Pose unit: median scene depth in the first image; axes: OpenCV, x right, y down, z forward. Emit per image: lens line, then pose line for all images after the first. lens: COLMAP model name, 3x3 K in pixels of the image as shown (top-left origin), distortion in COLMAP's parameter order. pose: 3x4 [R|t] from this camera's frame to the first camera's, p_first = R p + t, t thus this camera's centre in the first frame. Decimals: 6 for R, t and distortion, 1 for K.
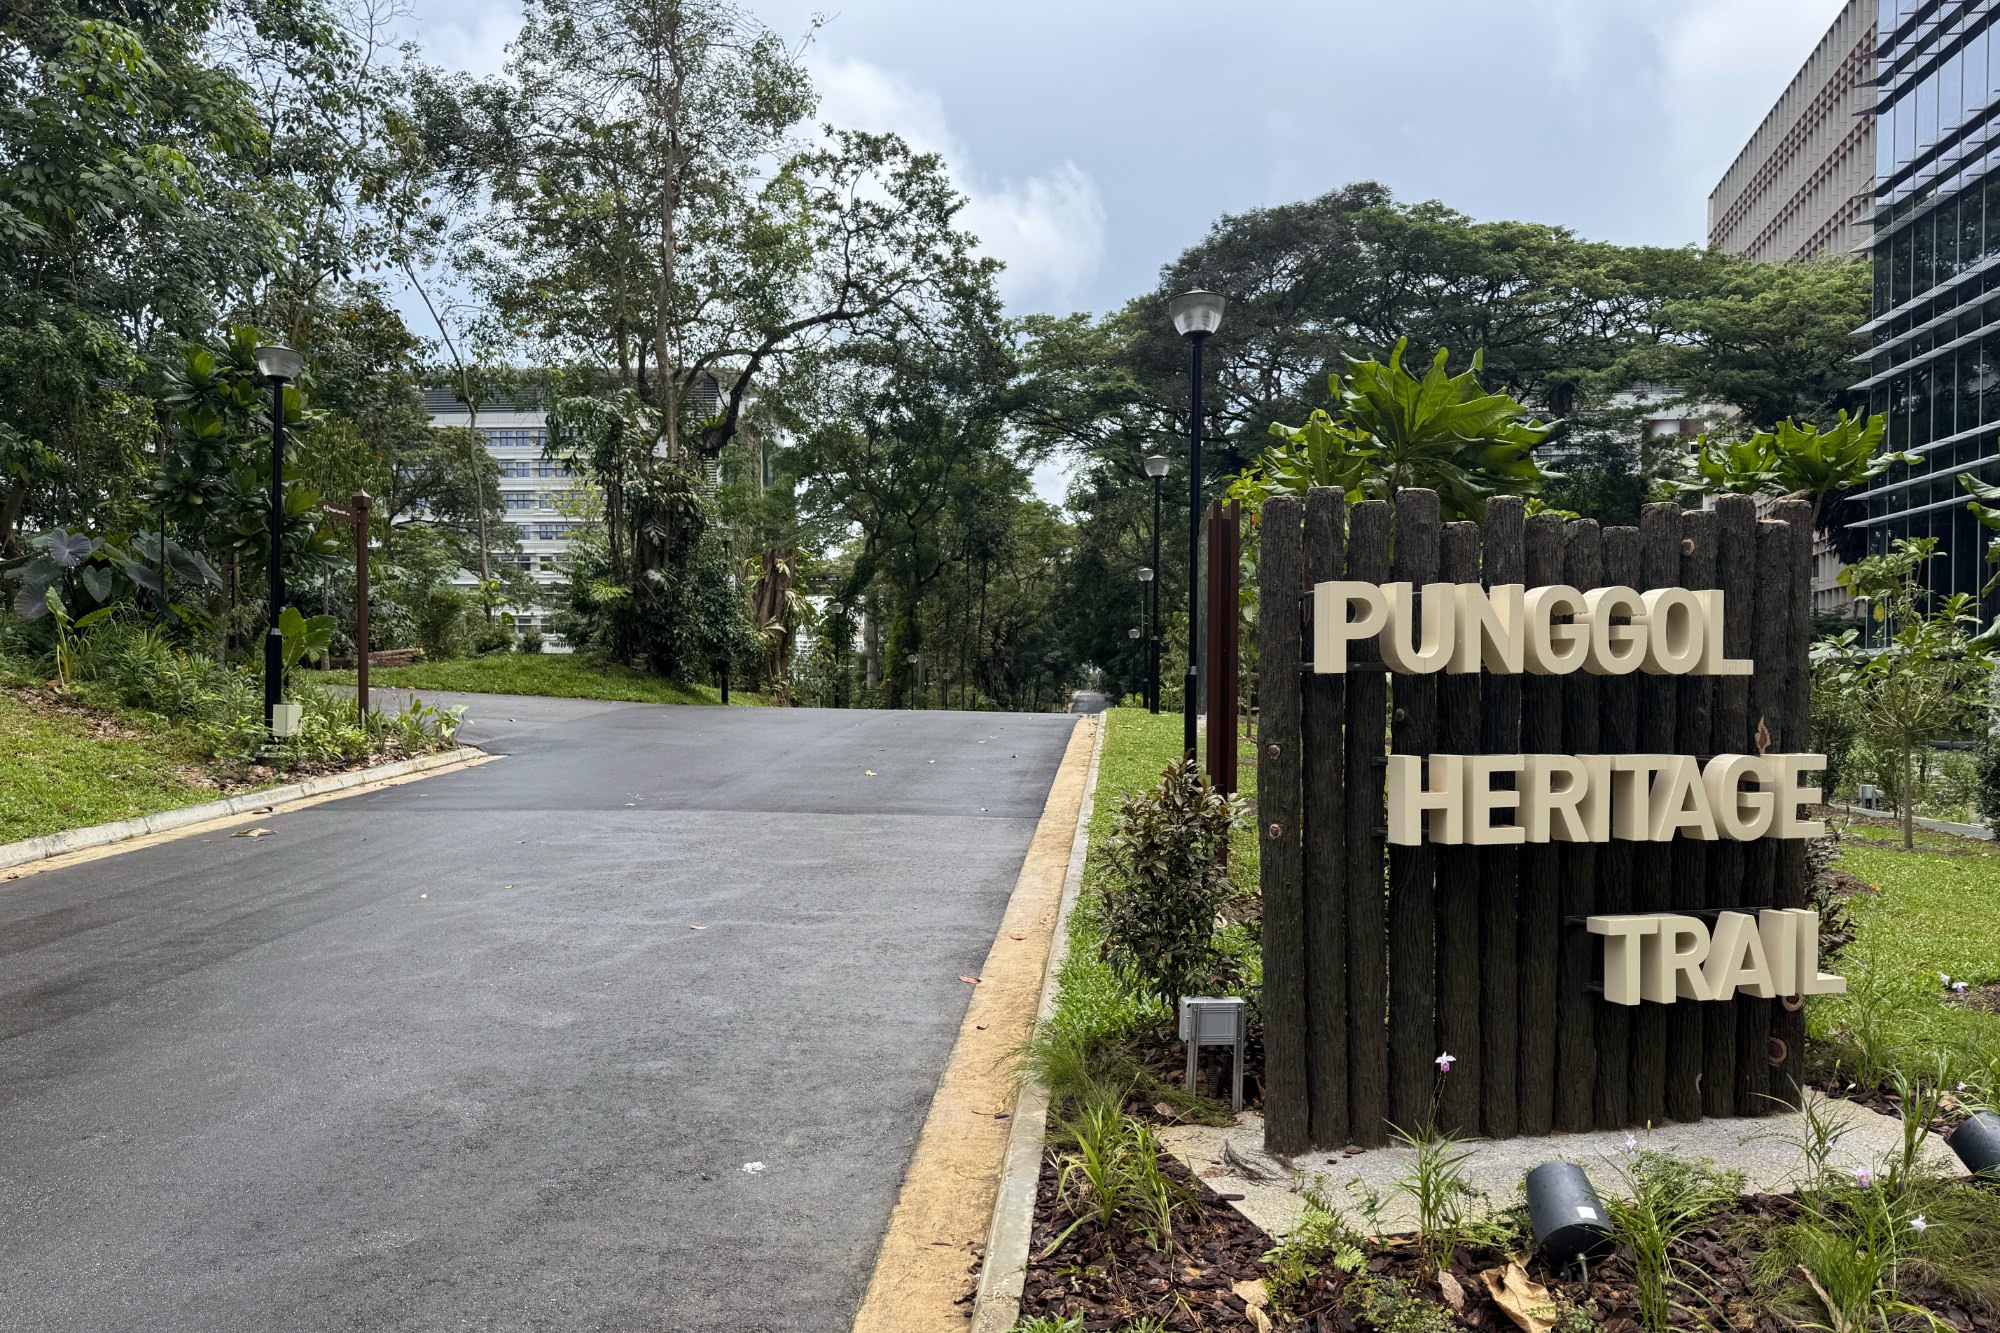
lens RADIAL K [[1374.7, 0, 995.2], [0, 1374.7, 663.7], [0, 0, 1]] dist [0.006031, -0.000321]
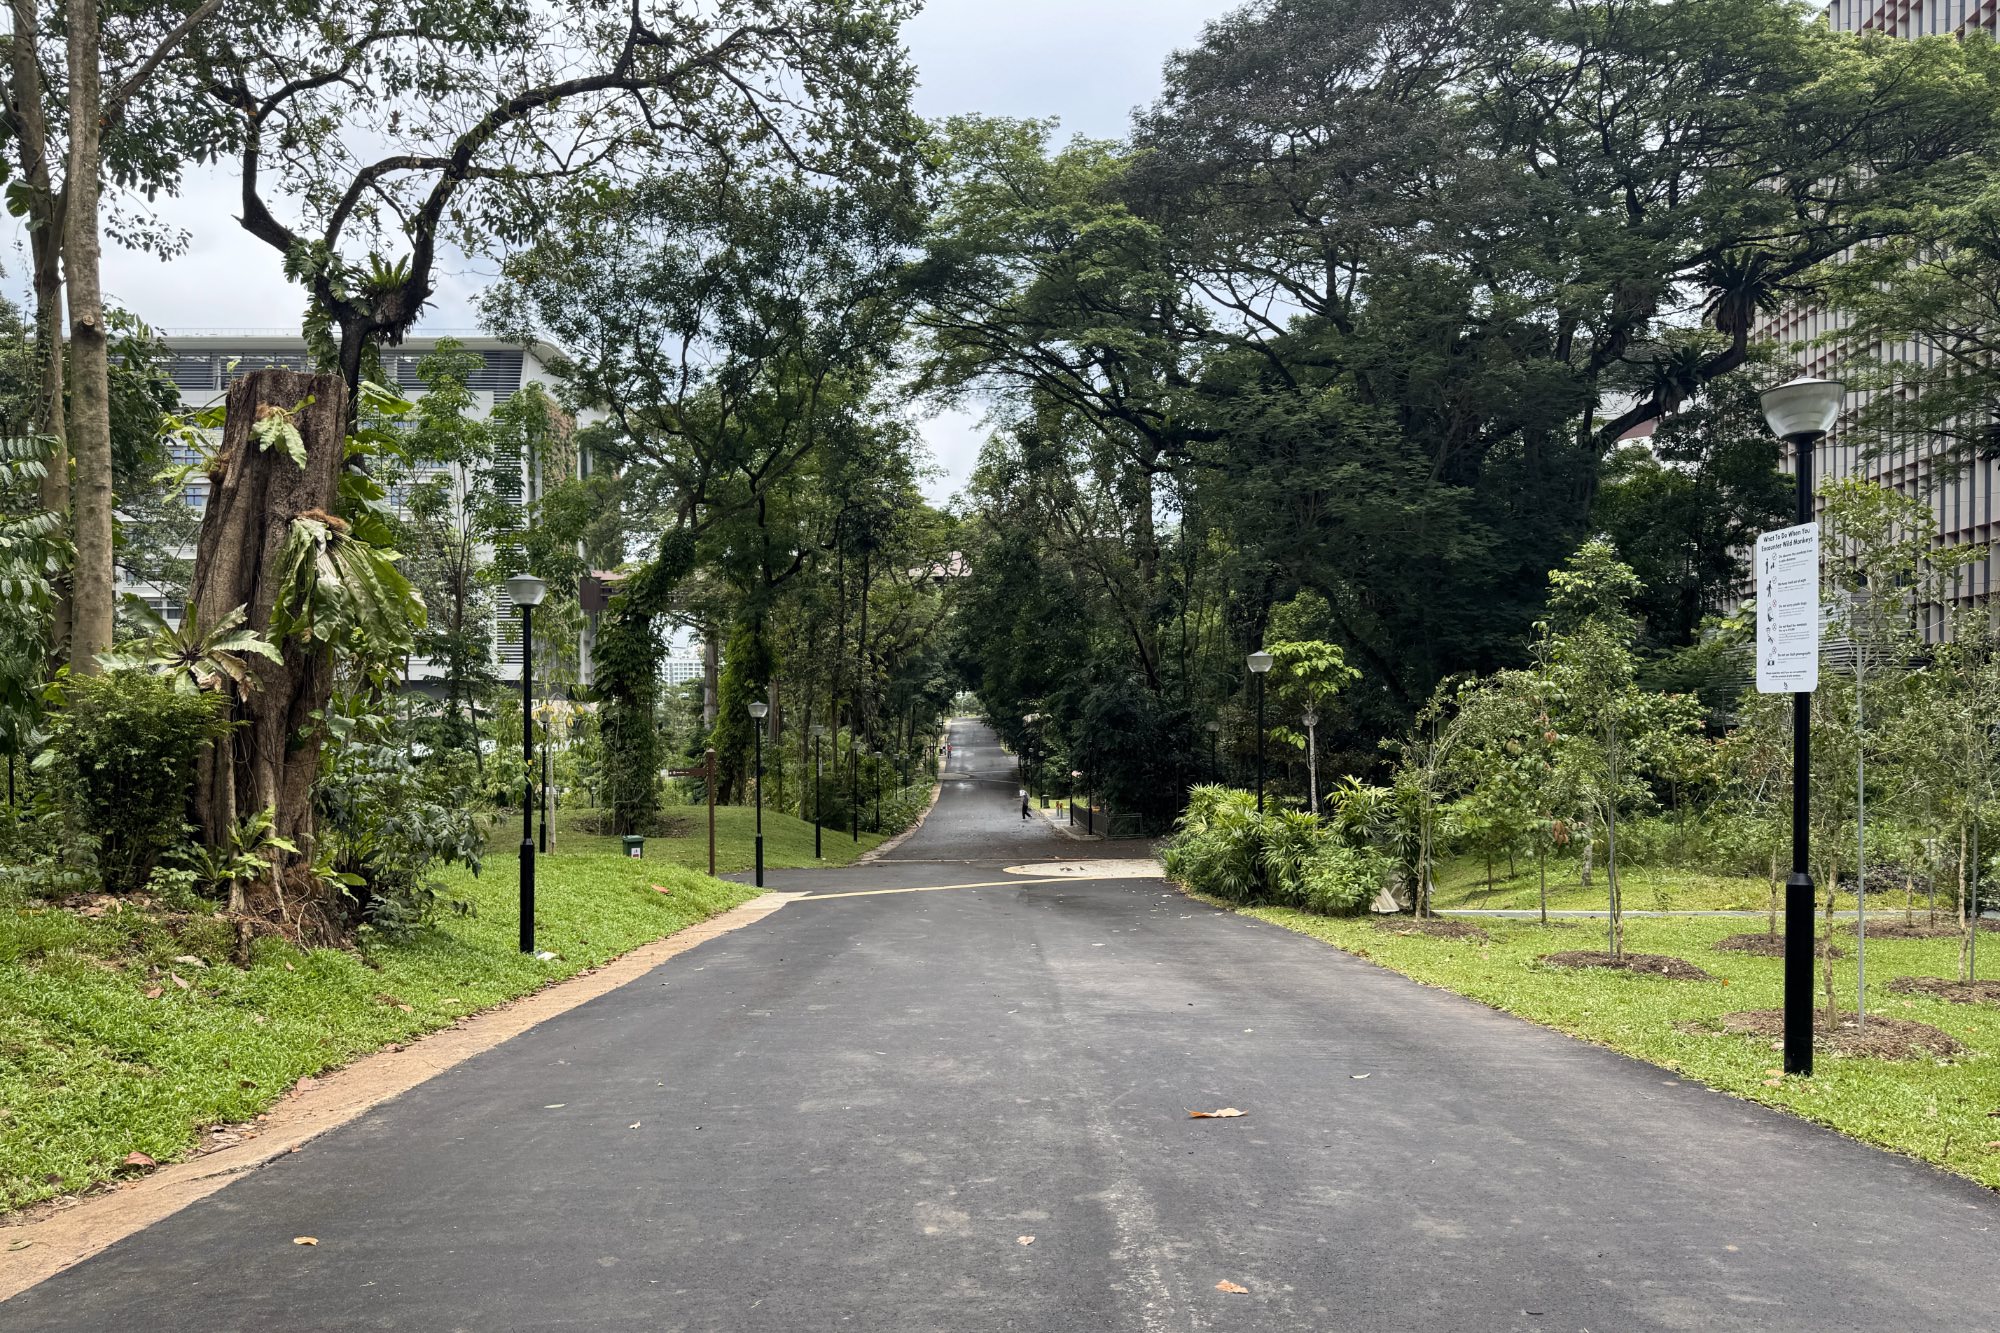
lens RADIAL K [[1374.7, 0, 1013.4], [0, 1374.7, 682.3], [0, 0, 1]] dist [0.006031, -0.000321]
pose [[0.992799, -0.005030, 0.119685, -0.019797], [0.005312, 0.999984, -0.002036, -0.008939], [-0.119673, 0.002657, 0.992810, 0.360033]]
